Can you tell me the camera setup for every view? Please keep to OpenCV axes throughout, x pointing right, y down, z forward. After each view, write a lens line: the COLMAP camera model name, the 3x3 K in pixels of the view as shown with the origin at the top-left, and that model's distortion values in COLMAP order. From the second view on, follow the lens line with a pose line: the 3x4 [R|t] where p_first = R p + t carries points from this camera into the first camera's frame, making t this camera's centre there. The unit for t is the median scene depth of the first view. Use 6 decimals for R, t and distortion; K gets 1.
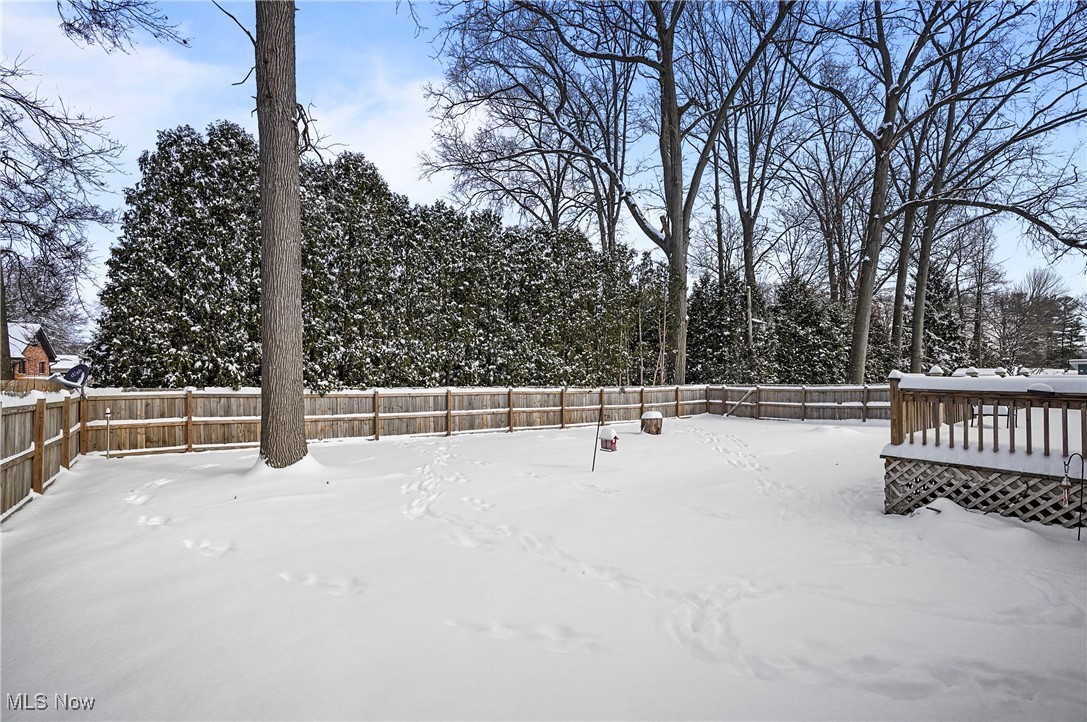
lens RADIAL K [[501.8, 0, 547.1], [0, 501.8, 367.3], [0, 0, 1]] dist [-0.059291, 0.020234]
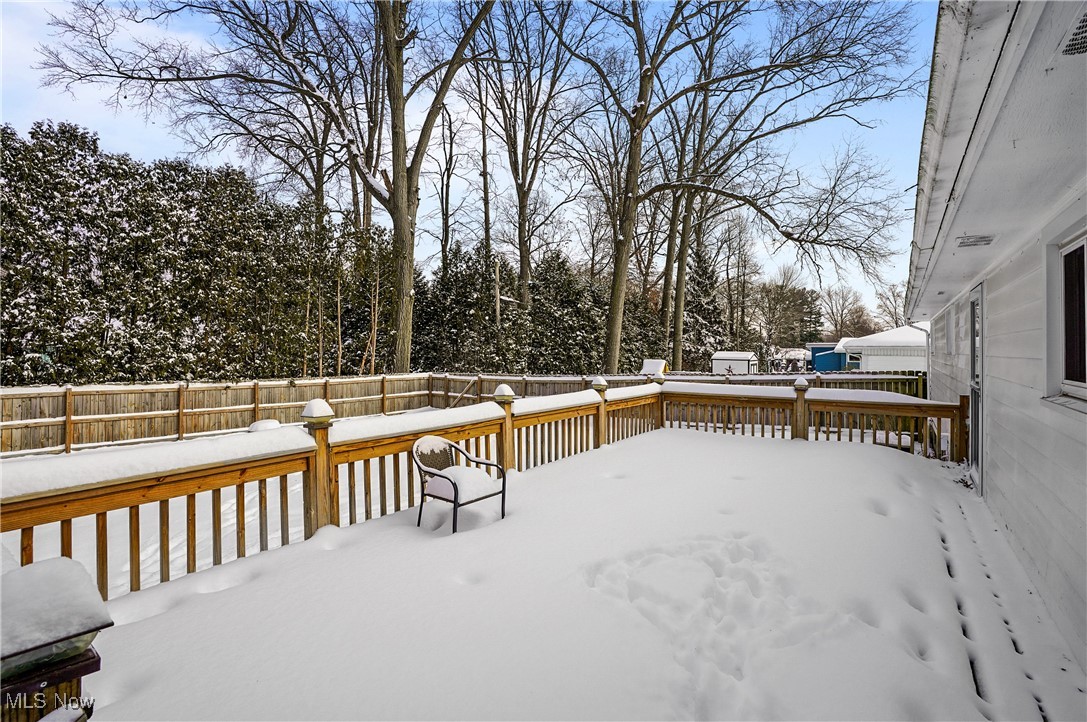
lens RADIAL K [[517.3, 0, 536.1], [0, 517.3, 343.5], [0, 0, 1]] dist [-0.119805, 0.070639]
pose [[0.949777, 0.006704, 0.312855, 0.162548], [-0.005568, 0.999974, -0.004525, -0.008831], [-0.312877, 0.002556, 0.949790, 0.089332]]
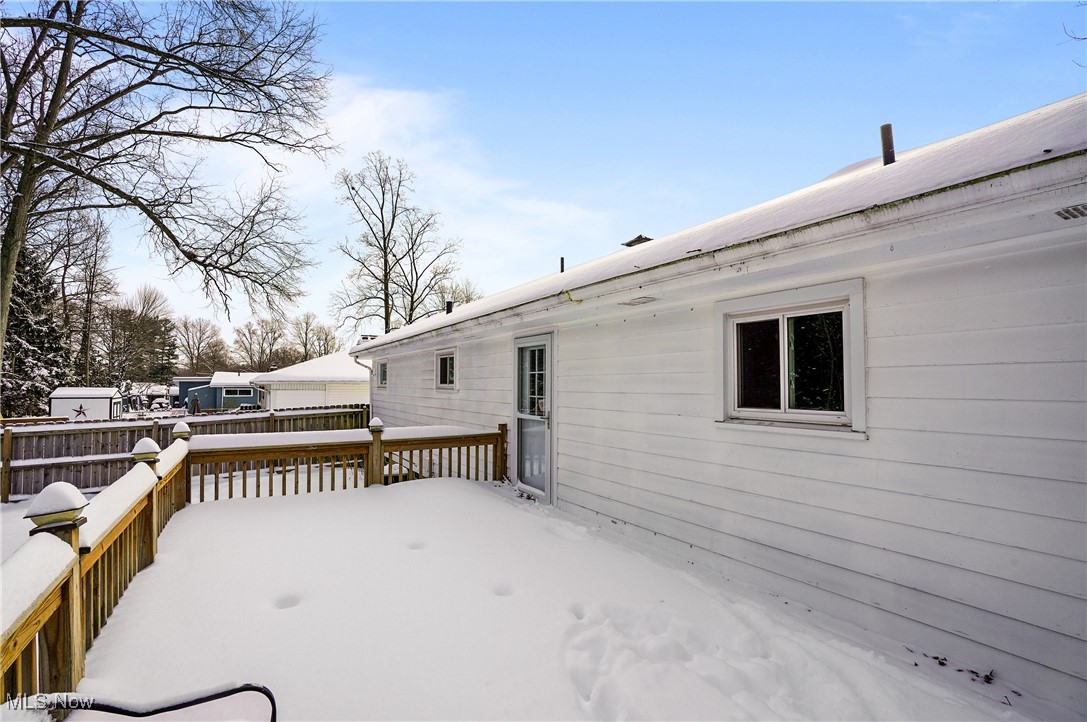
lens RADIAL K [[501.8, 0, 547.1], [0, 501.8, 367.3], [0, 0, 1]] dist [-0.059291, 0.020234]
pose [[0.080187, 0.031006, 0.996297, 0.148183], [-0.002724, 0.999519, -0.030887, -0.009737], [-0.996776, -0.000237, 0.080233, 0.167658]]
